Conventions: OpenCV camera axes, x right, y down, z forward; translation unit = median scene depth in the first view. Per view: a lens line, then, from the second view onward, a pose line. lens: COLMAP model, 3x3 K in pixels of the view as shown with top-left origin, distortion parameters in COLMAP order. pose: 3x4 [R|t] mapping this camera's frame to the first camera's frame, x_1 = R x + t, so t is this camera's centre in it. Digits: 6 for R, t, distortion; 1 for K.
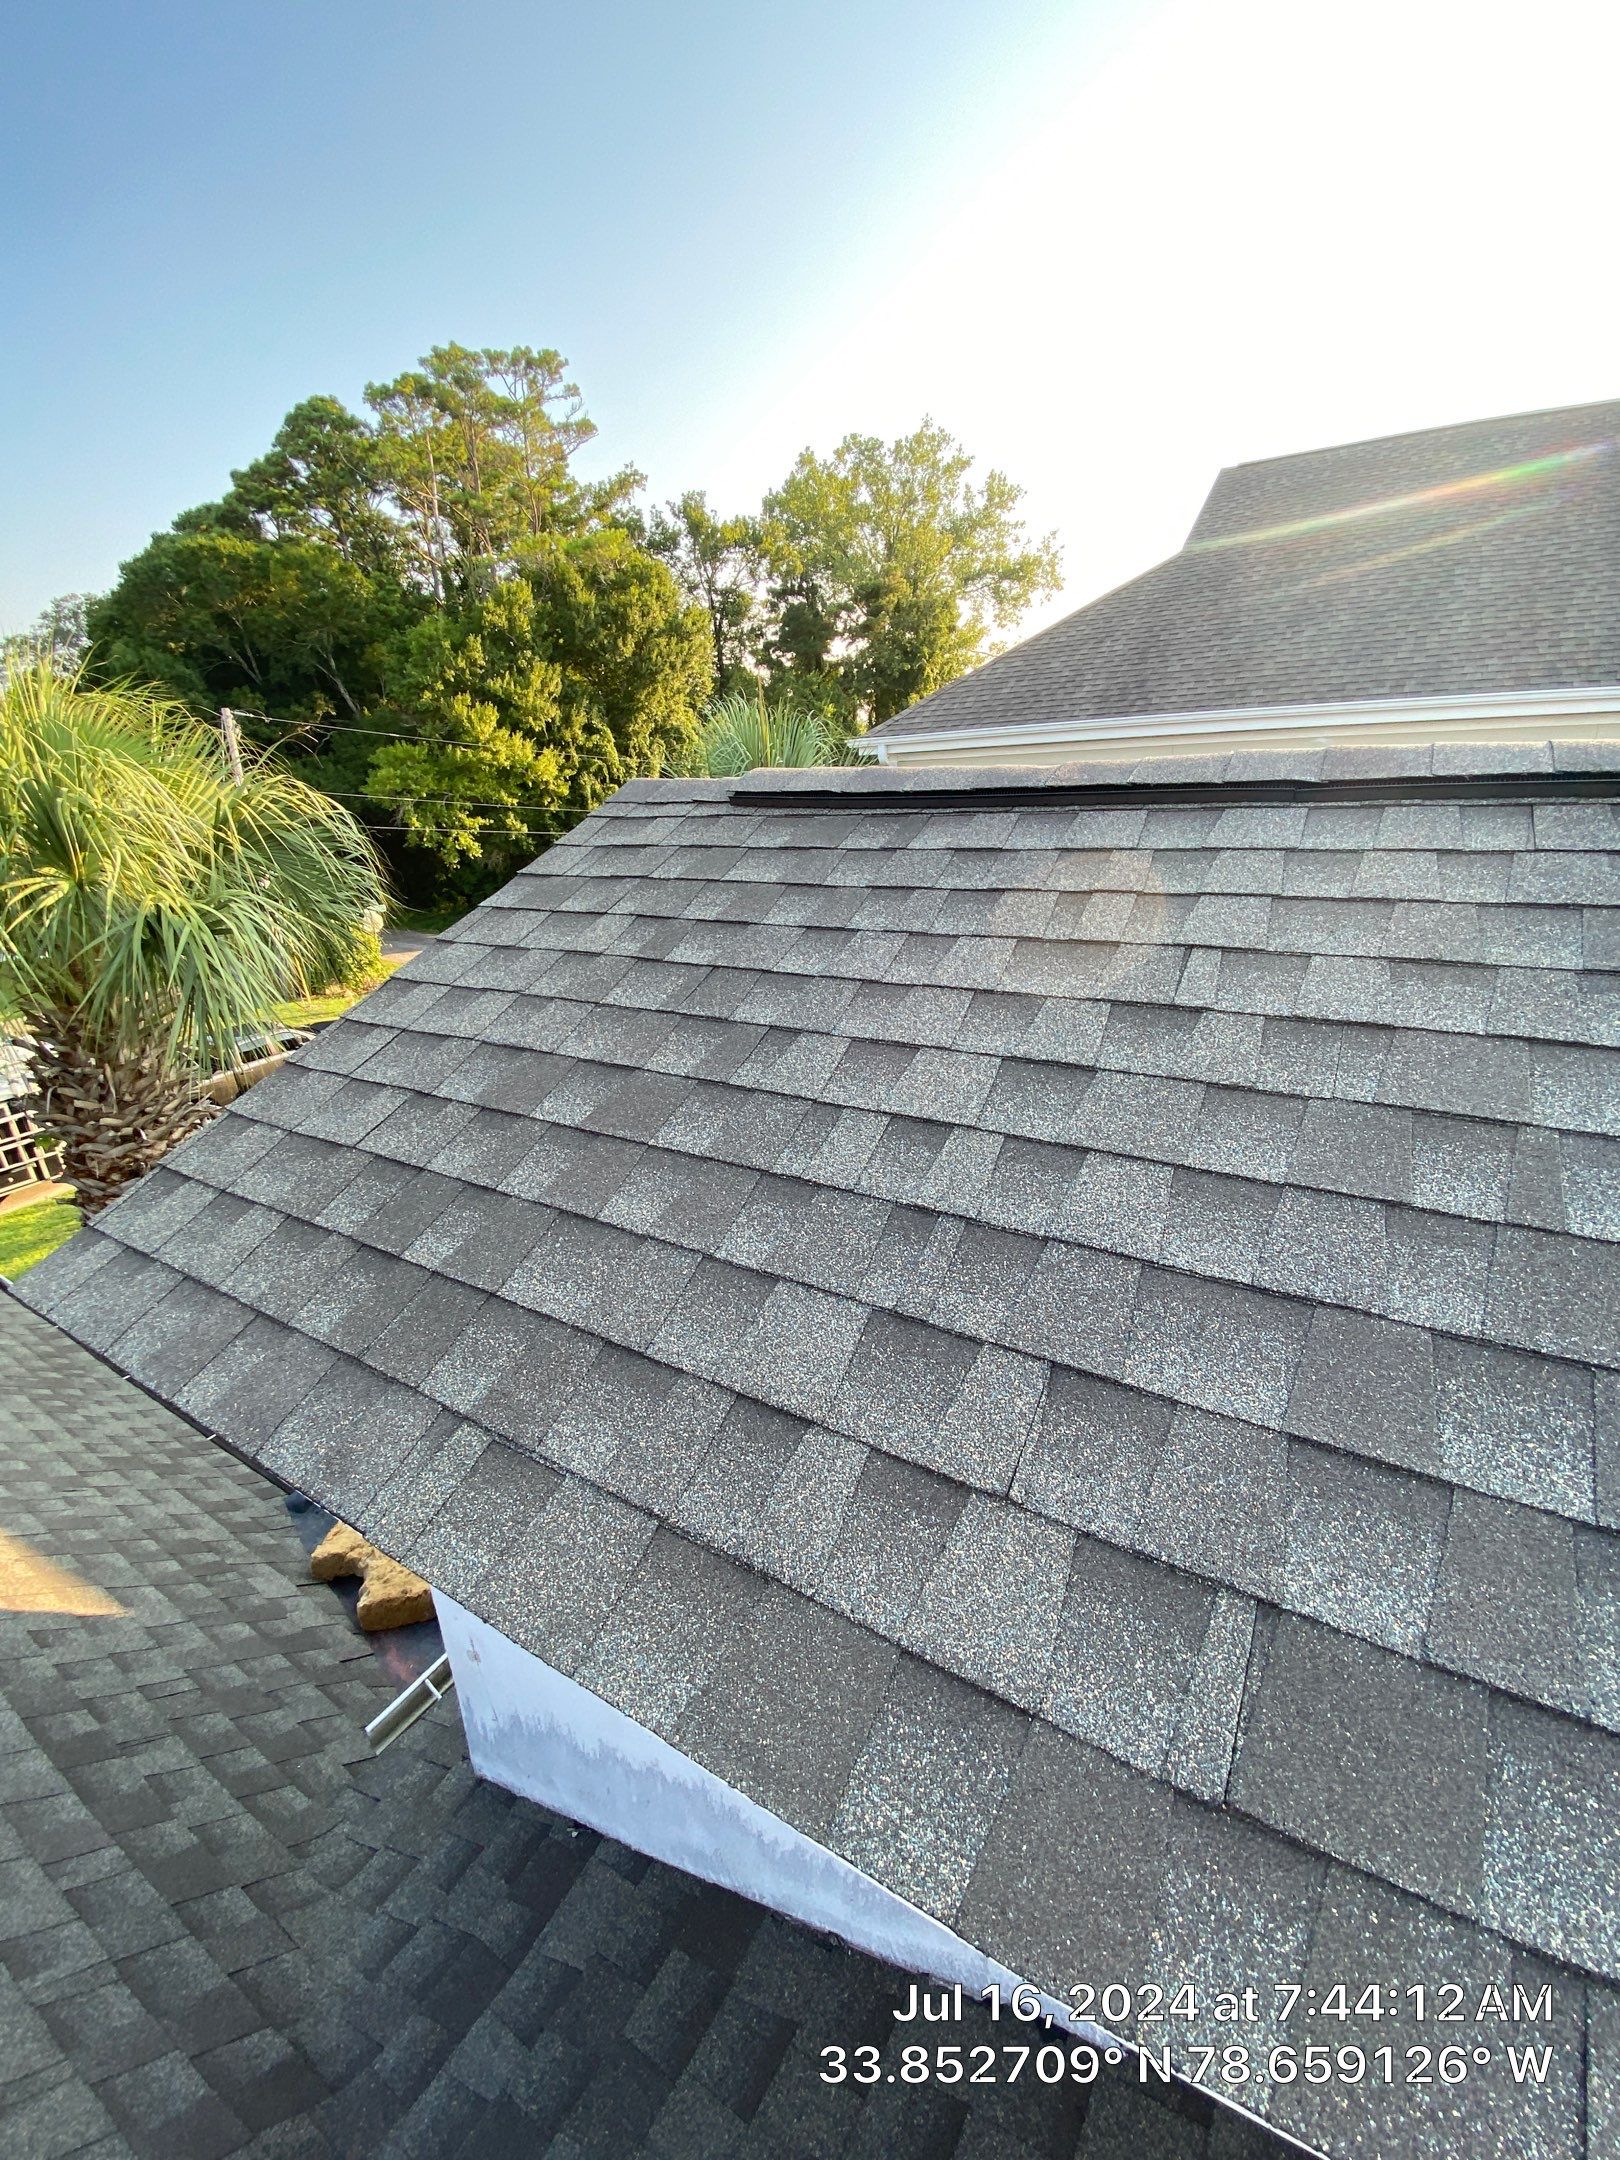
lens RADIAL K [[857.6, 0, 848.4], [0, 857.6, 1086.1], [0, 0, 1]] dist [0.006694, -0.013622]
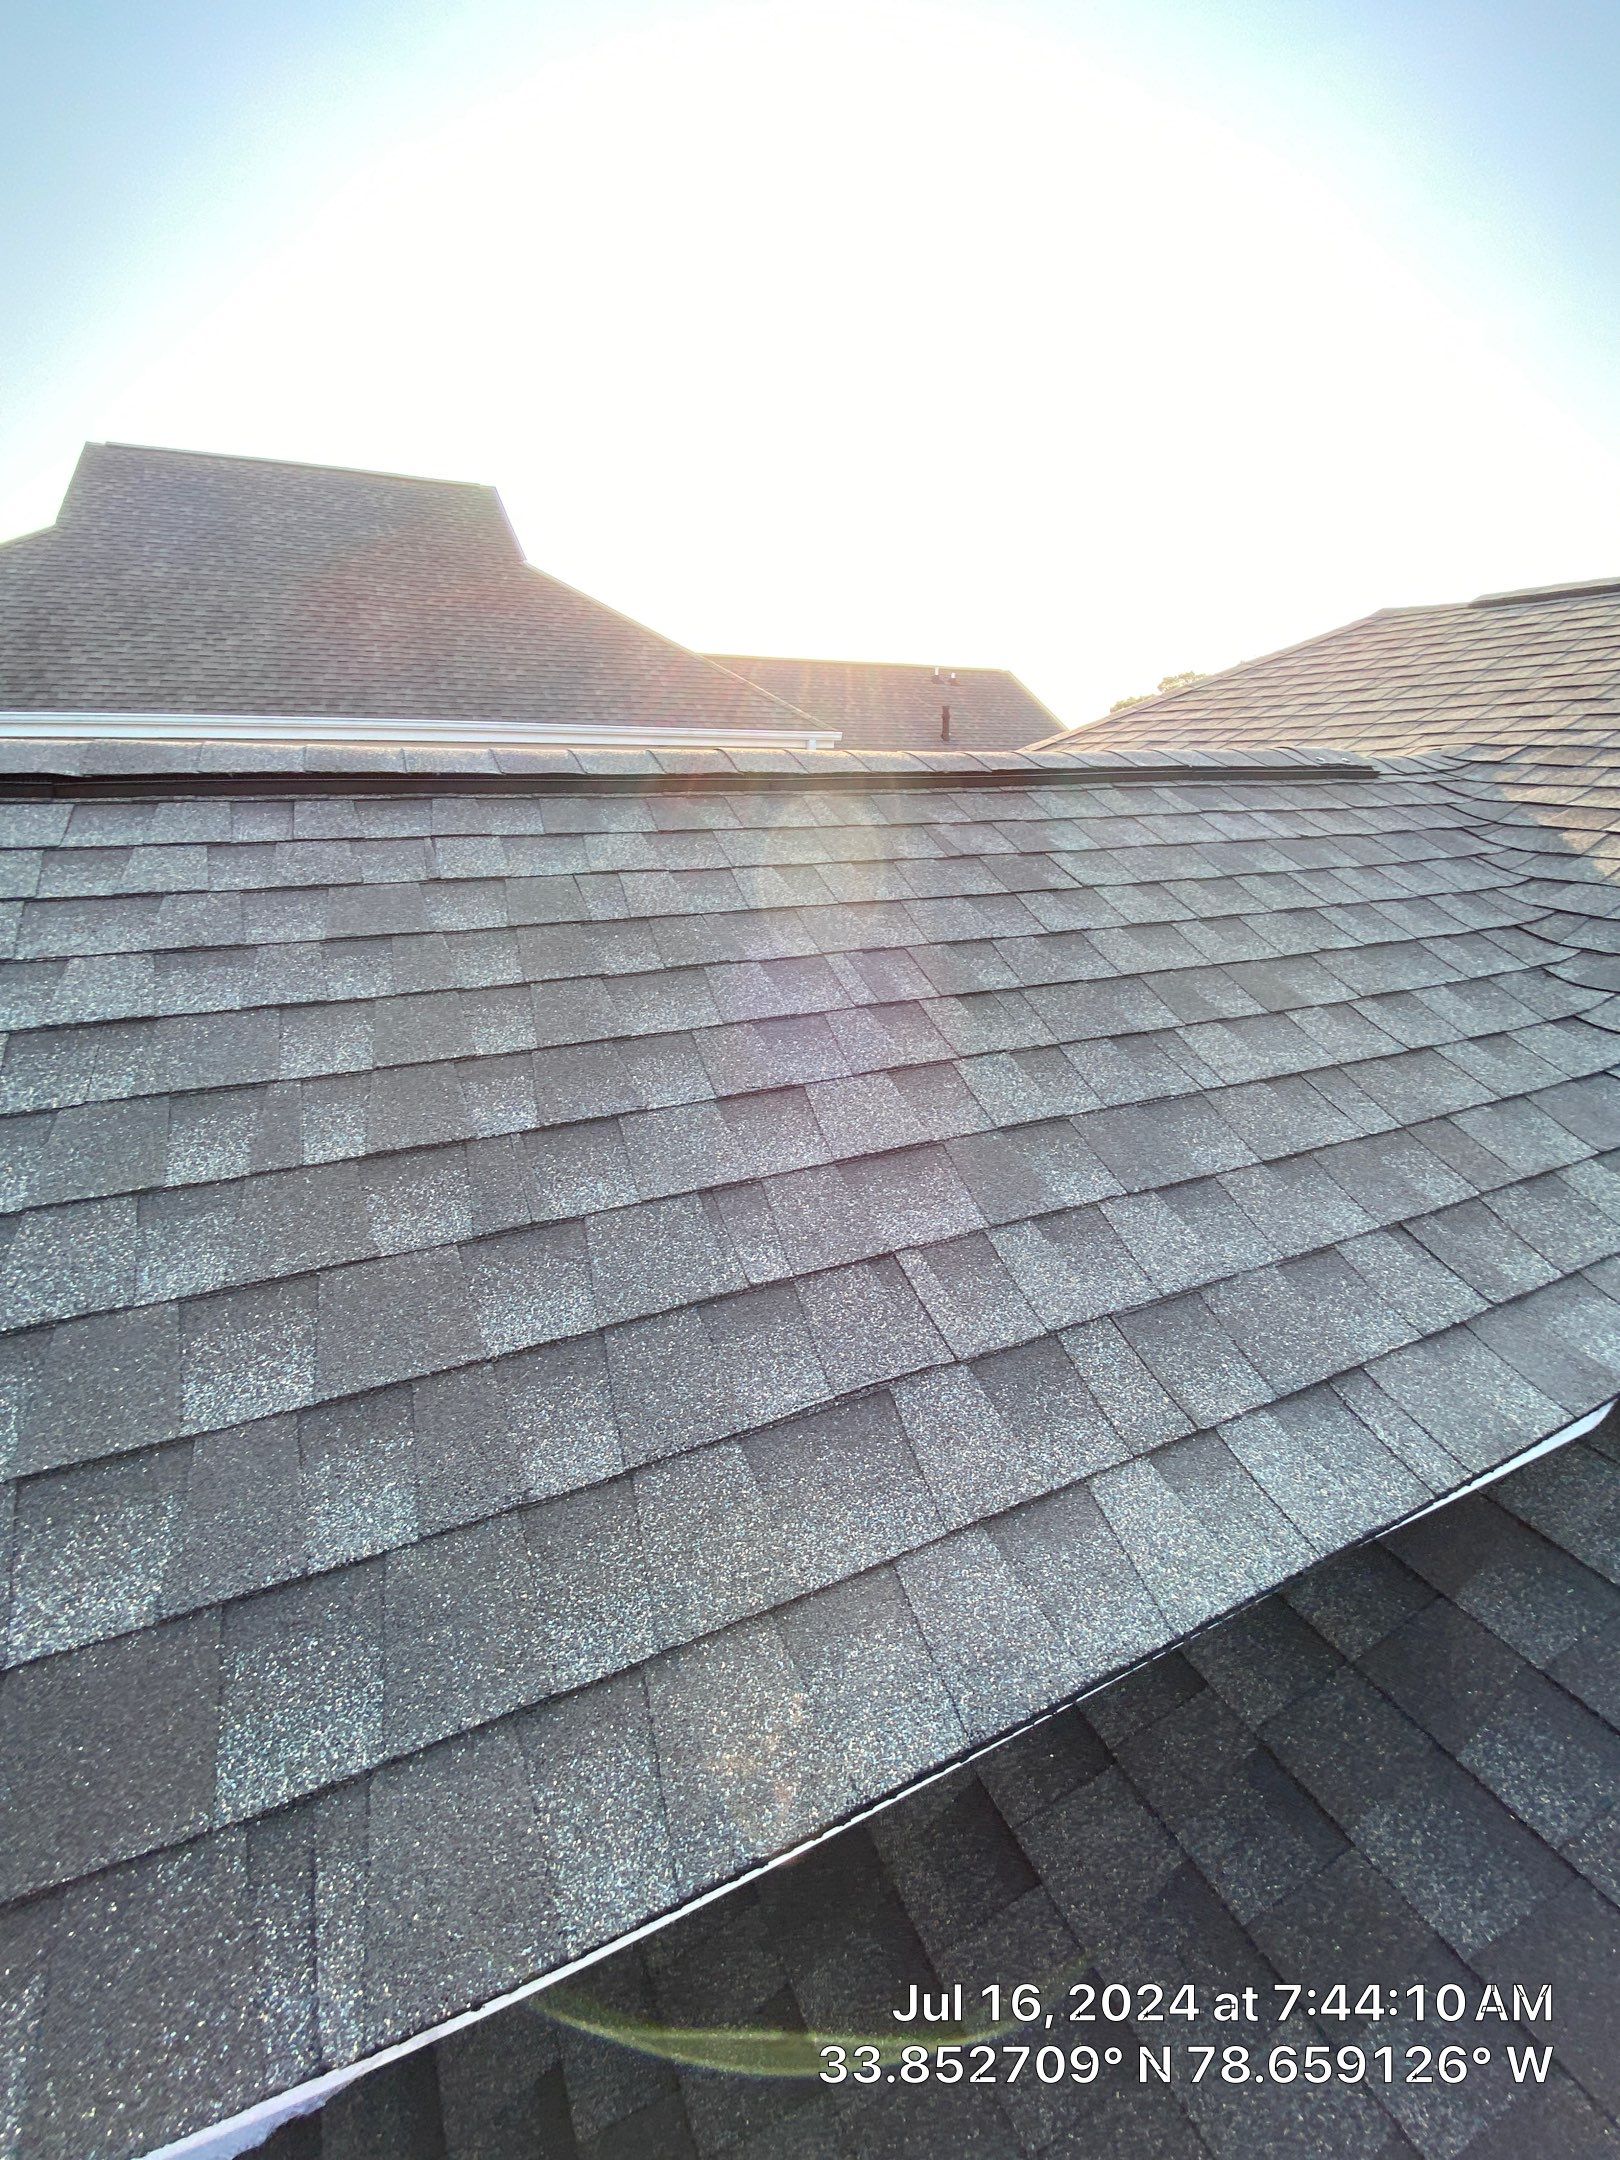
lens RADIAL K [[857.6, 0, 777.8], [0, 857.6, 1086.5], [0, 0, 1]] dist [0.006694, -0.013622]
pose [[0.576869, -0.240361, 0.780672, 0.214572], [0.252450, 0.961399, 0.109459, 0.065786], [-0.776847, 0.133937, 0.615280, -0.124528]]
